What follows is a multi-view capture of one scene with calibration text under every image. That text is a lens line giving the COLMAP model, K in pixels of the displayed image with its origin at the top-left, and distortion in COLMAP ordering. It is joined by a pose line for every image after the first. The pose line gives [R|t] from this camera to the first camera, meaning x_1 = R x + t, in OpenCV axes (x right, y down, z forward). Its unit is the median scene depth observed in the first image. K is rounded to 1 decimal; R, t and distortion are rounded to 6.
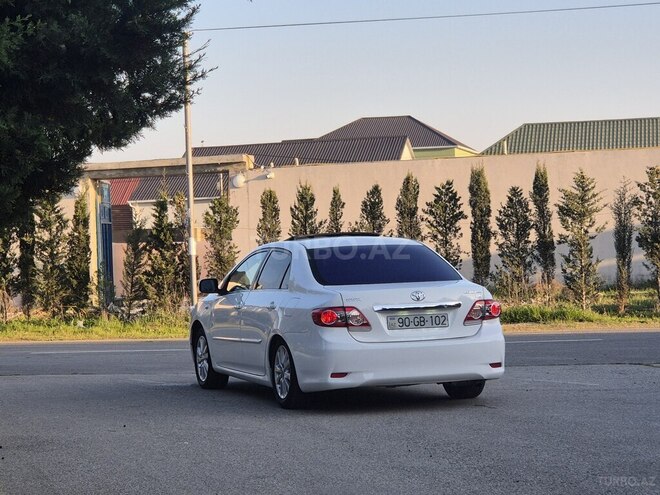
lens RADIAL K [[1538.3, 0, 330.5], [0, 1538.3, 247.4], [0, 0, 1]] dist [-0.550226, 6.104962]
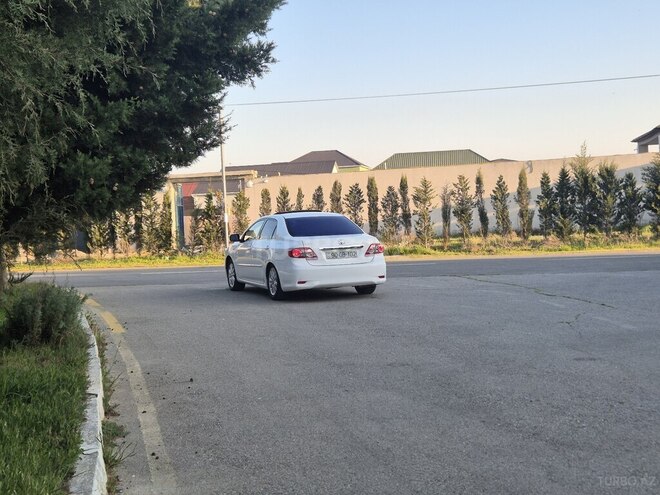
lens RADIAL K [[1538.3, 0, 330.5], [0, 1538.3, 247.4], [0, 0, 1]] dist [-0.550226, 6.104962]
pose [[0.999705, -0.009935, 0.022148, -0.000883], [0.009064, 0.999195, 0.039084, -0.038248], [-0.022518, -0.038872, 0.998990, -0.961365]]
